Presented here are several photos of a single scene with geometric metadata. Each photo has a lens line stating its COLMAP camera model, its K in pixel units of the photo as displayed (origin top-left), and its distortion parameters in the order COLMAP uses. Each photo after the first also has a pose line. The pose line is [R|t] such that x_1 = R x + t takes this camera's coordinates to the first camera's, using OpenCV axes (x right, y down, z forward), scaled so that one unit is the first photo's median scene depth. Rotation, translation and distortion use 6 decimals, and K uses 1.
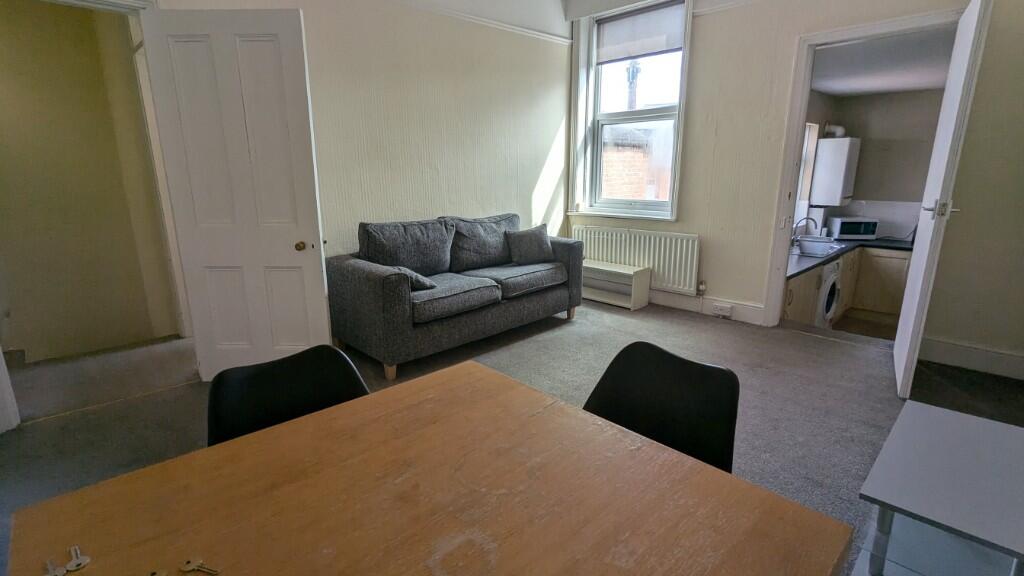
lens RADIAL K [[491.9, 0, 510.4], [0, 491.9, 287.7], [0, 0, 1]] dist [-0.001846, 0.002662]
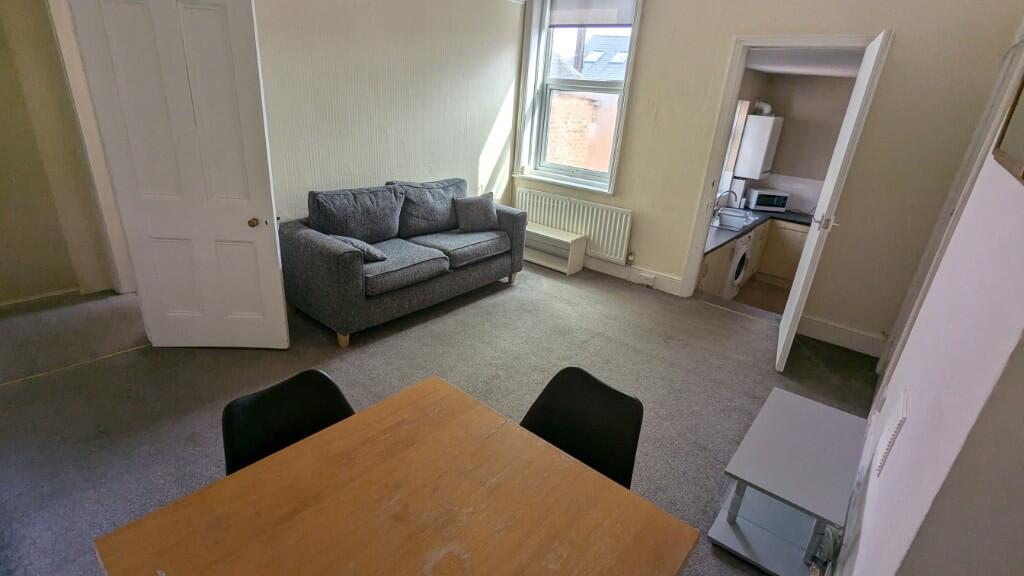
lens RADIAL K [[491.9, 0, 512.3], [0, 491.9, 289.1], [0, 0, 1]] dist [-0.001846, 0.002662]
pose [[0.990613, 0.027185, 0.133966, -0.021409], [-0.046719, 0.988342, 0.144905, -0.086613], [-0.128465, -0.149803, 0.980334, -0.060643]]
